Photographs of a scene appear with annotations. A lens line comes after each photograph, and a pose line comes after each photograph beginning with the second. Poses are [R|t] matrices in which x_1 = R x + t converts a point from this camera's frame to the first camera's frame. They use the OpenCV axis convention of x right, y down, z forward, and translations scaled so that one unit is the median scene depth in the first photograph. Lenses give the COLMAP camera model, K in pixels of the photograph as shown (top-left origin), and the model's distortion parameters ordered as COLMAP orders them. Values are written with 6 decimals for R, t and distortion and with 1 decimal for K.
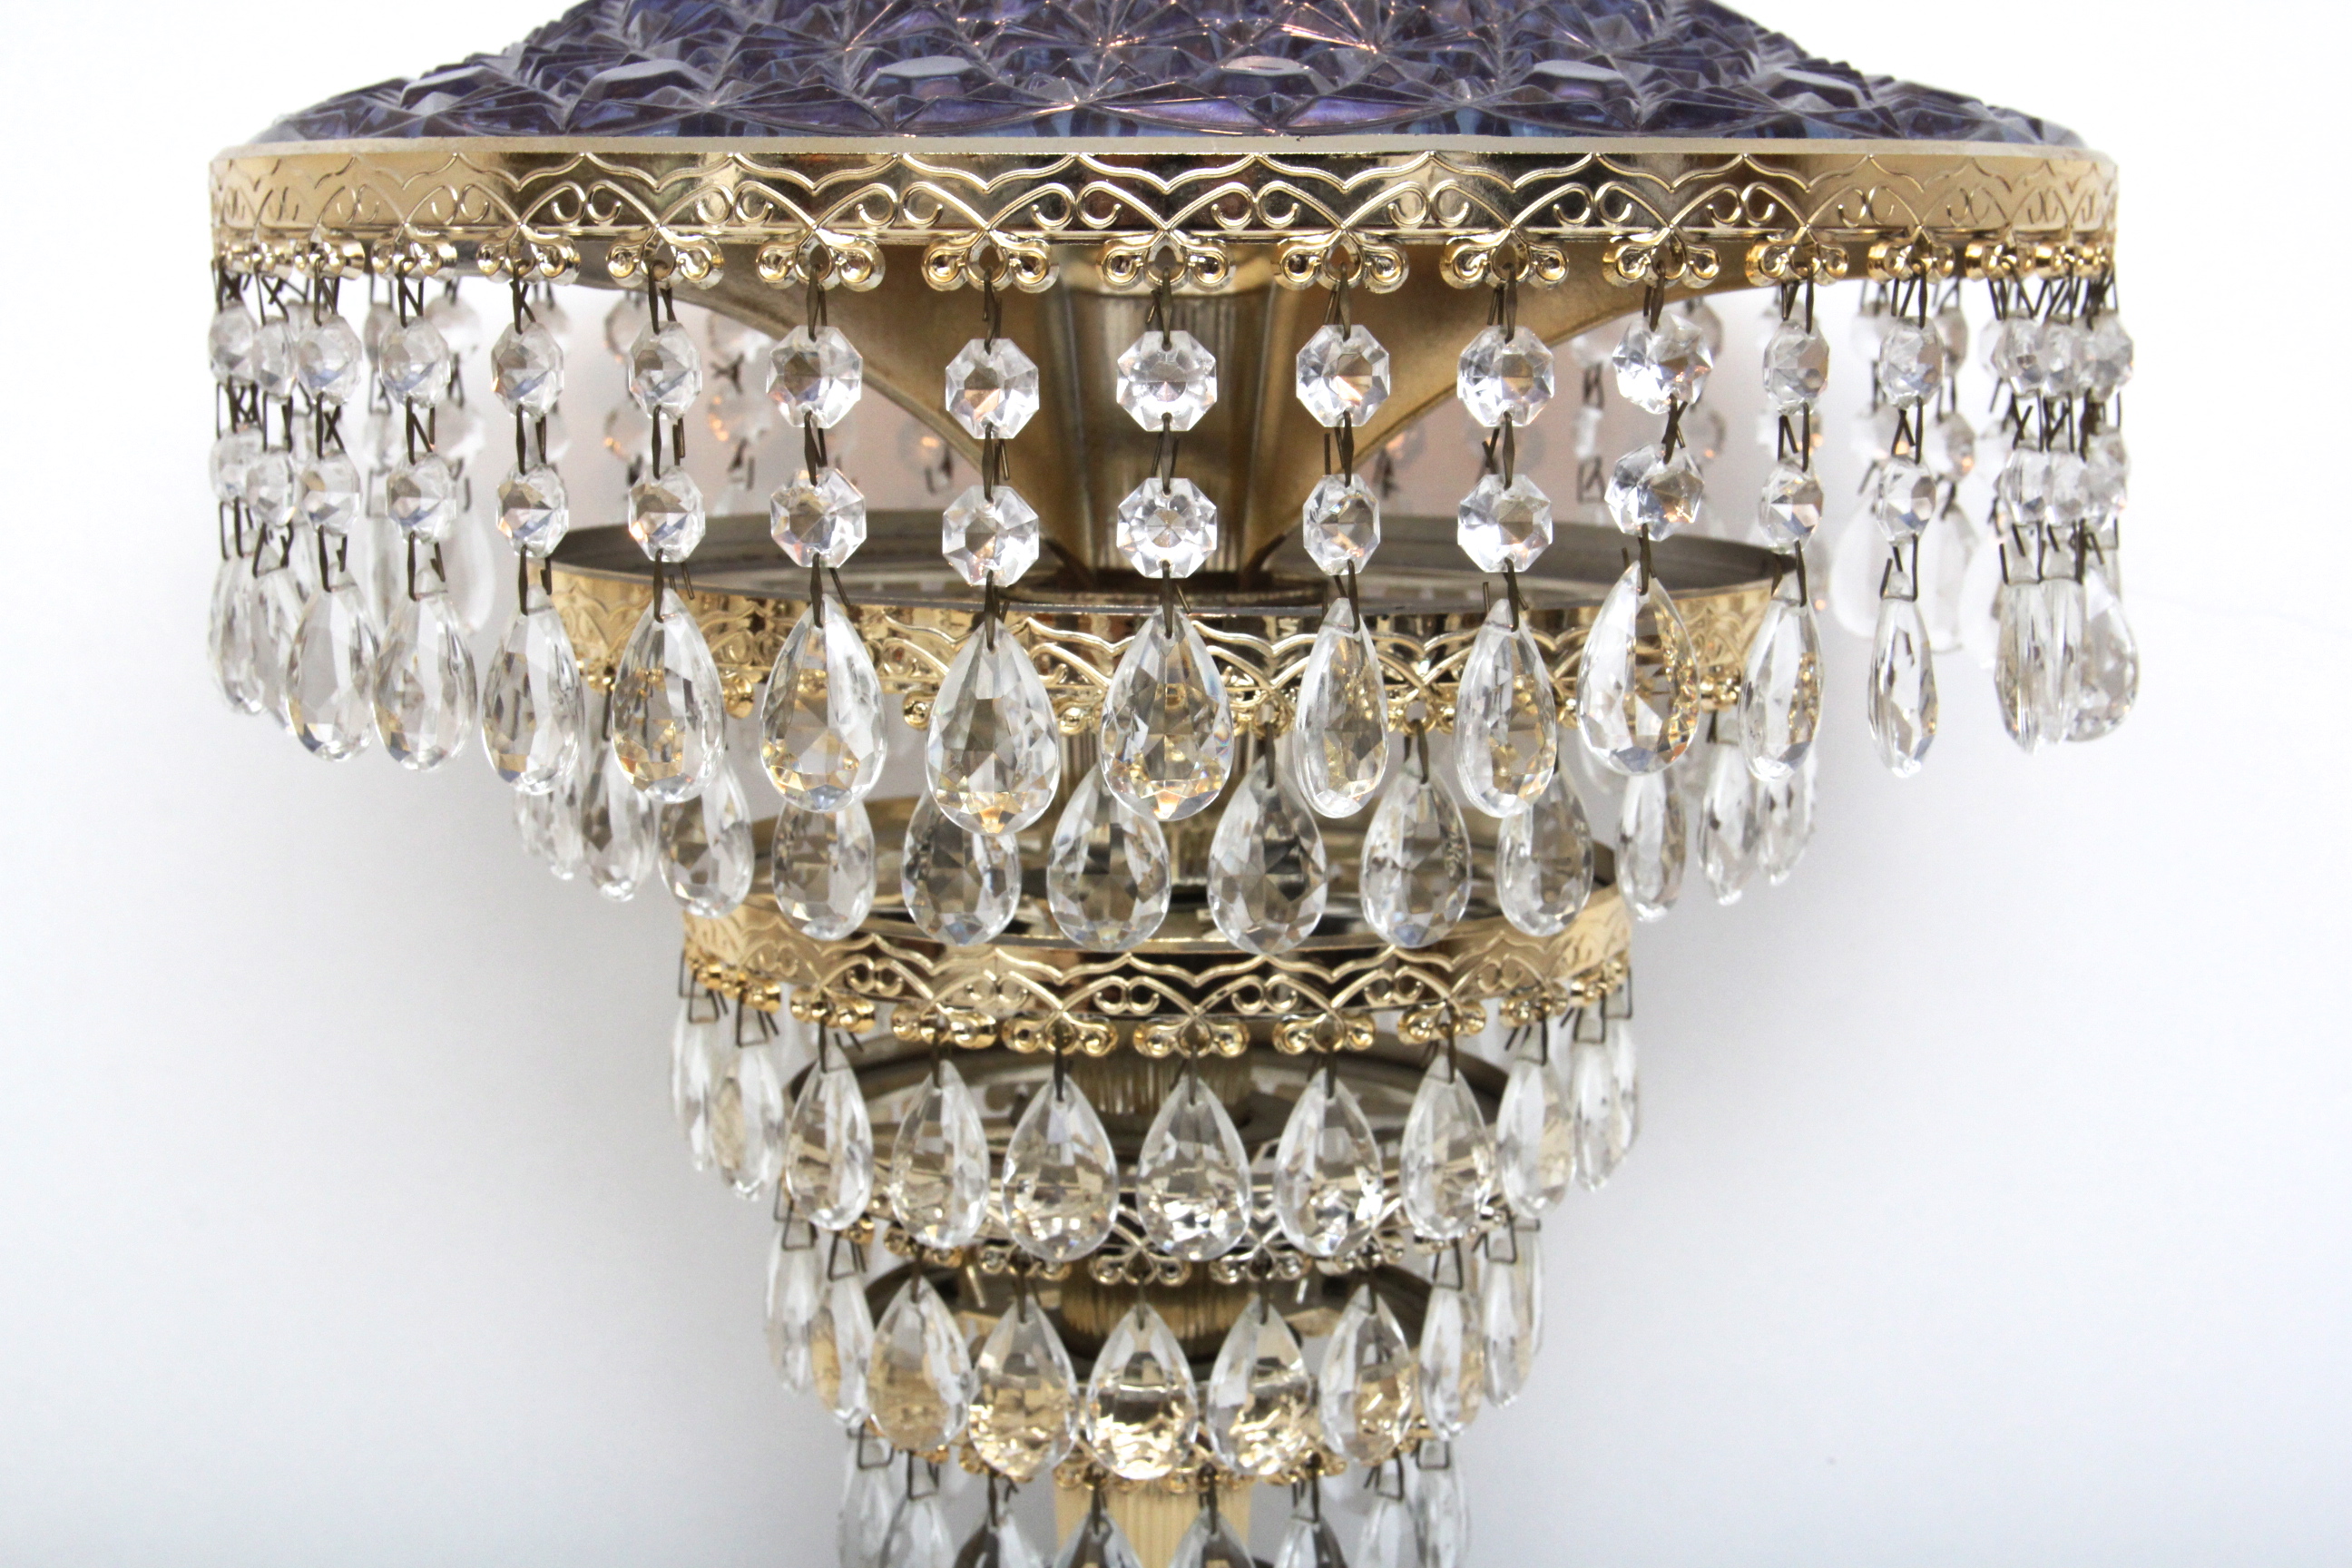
lens RADIAL K [[4023.9, 0, 1180.0], [0, 4023.9, 794.3], [0, 0, 1]] dist [0.106824, 0.000000]
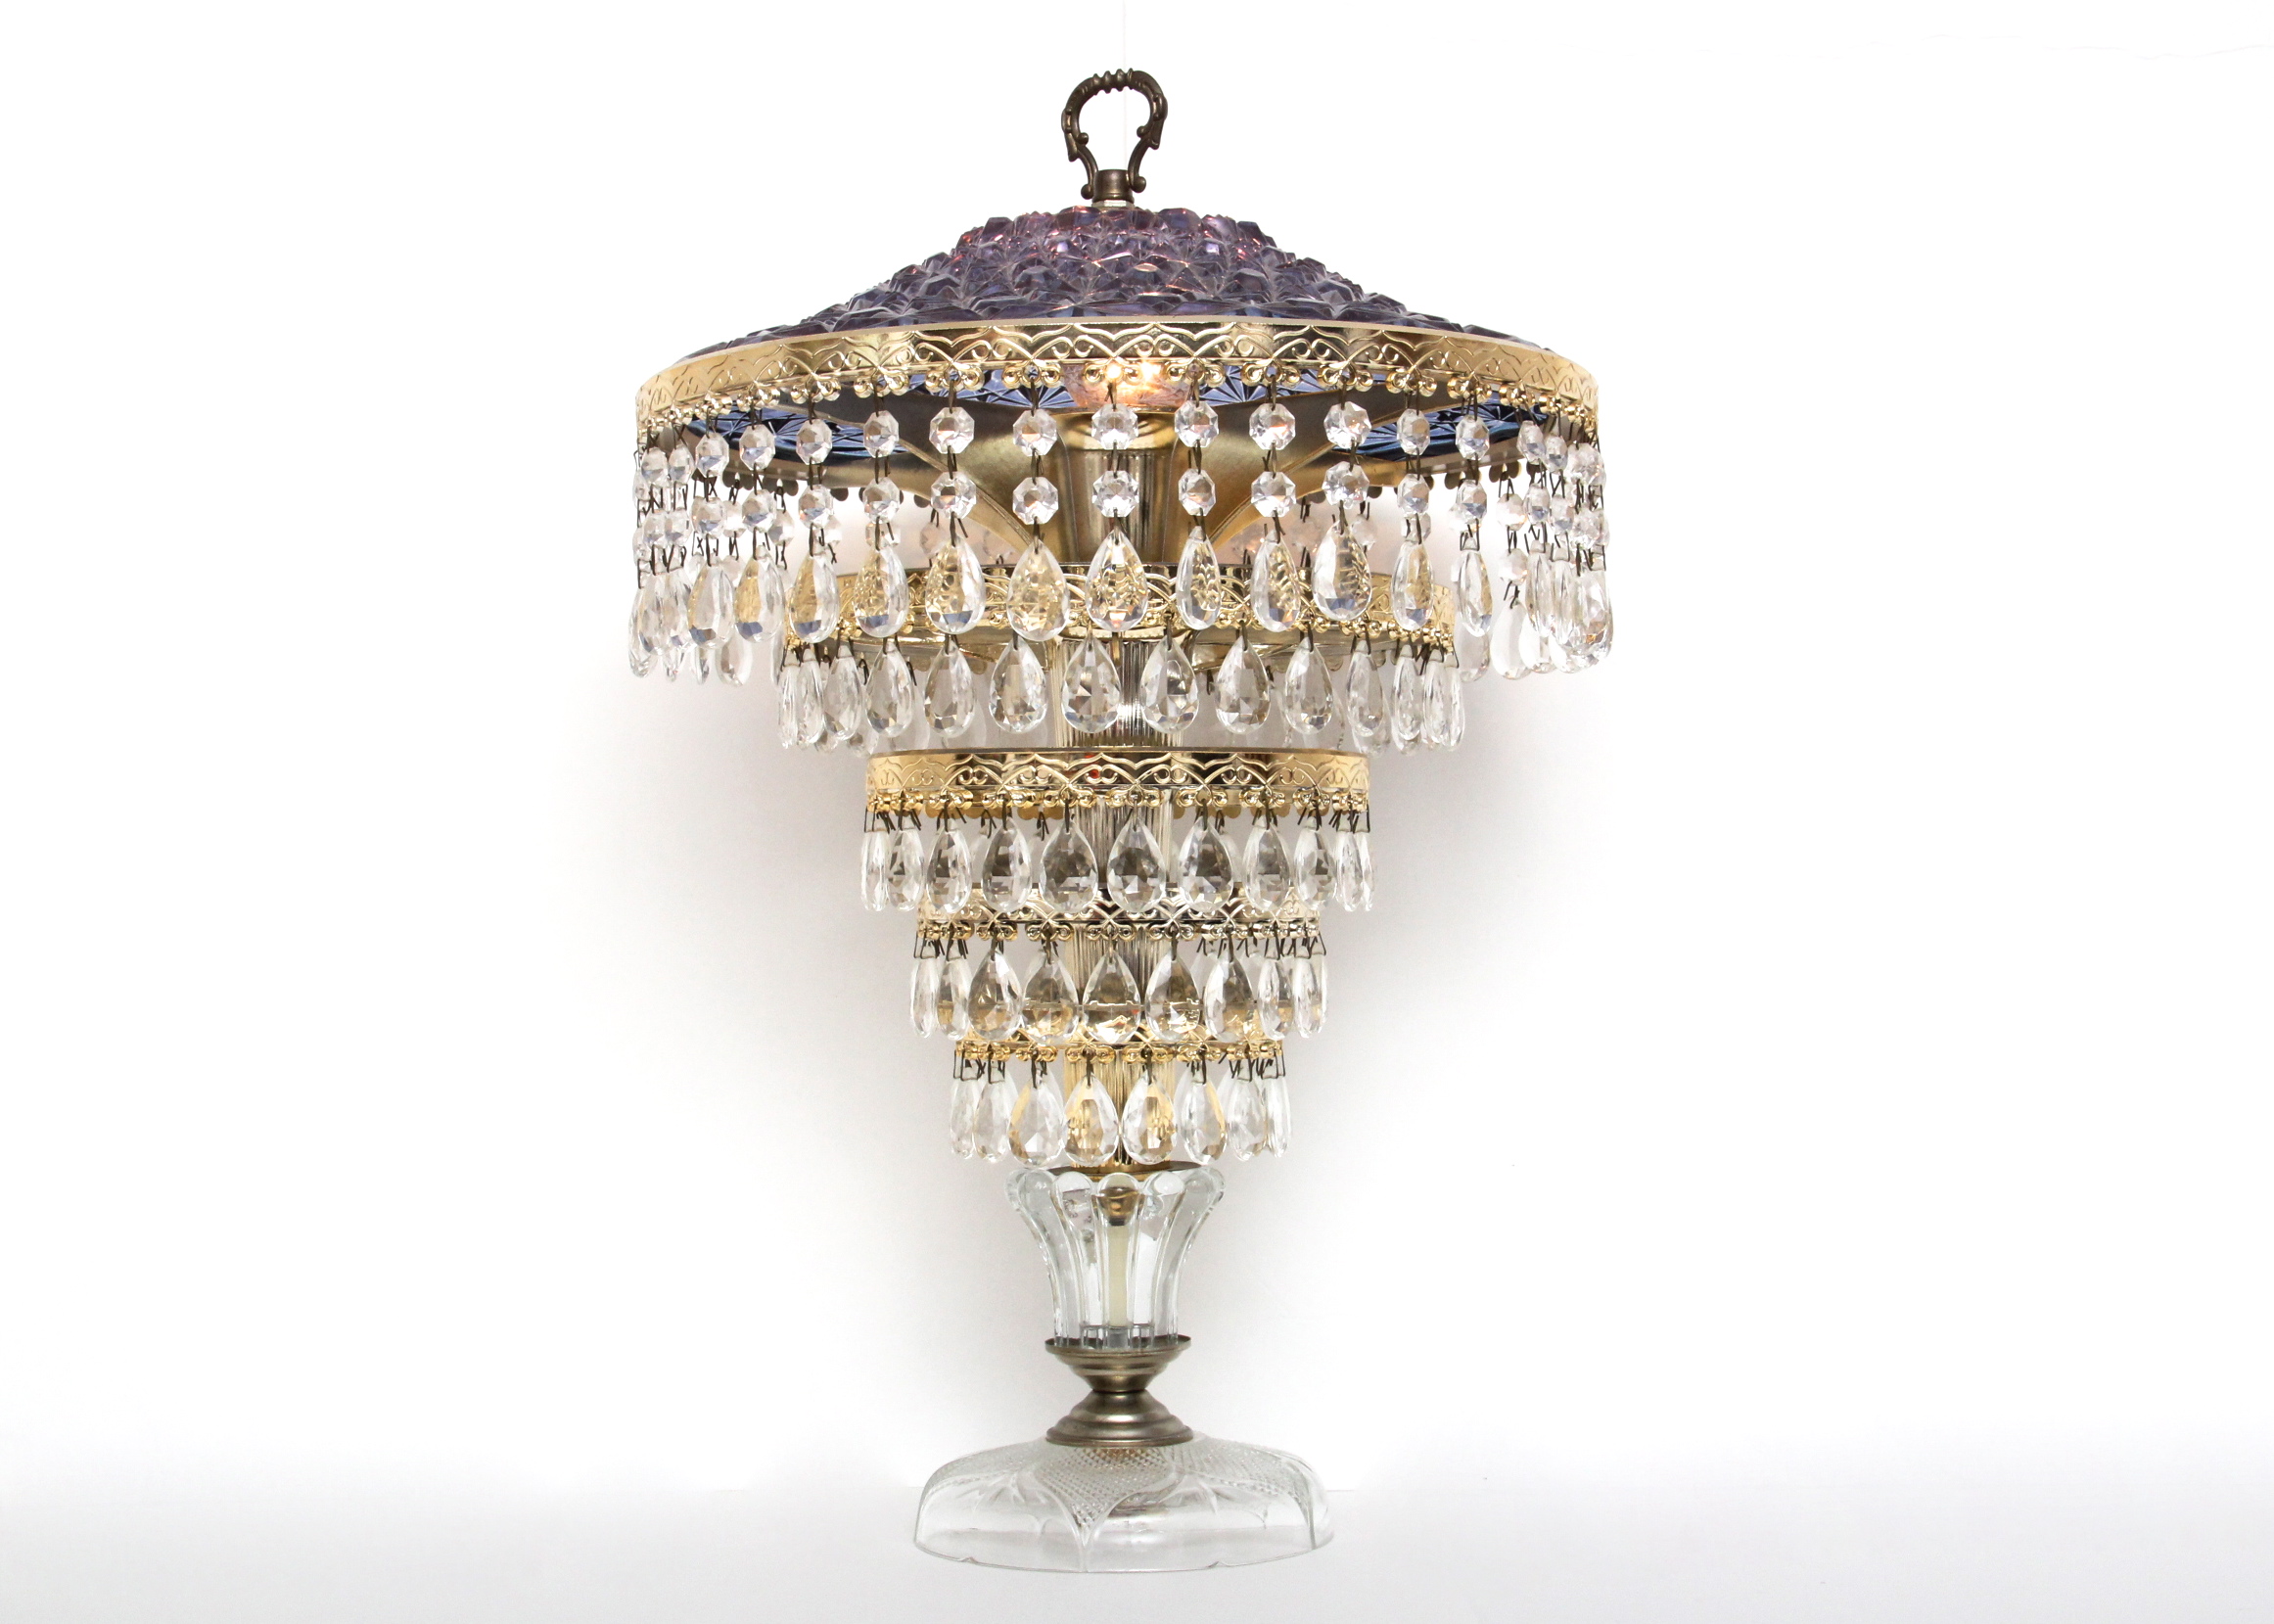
lens RADIAL K [[3786.4, 0, 1139.4], [0, 3786.4, 815.2], [0, 0, 1]] dist [-0.005101, 0.000000]
pose [[0.999896, -0.013153, -0.005832, 0.016427], [0.012019, 0.986398, -0.163937, 0.378695], [0.007909, 0.163850, 0.986454, -0.843337]]
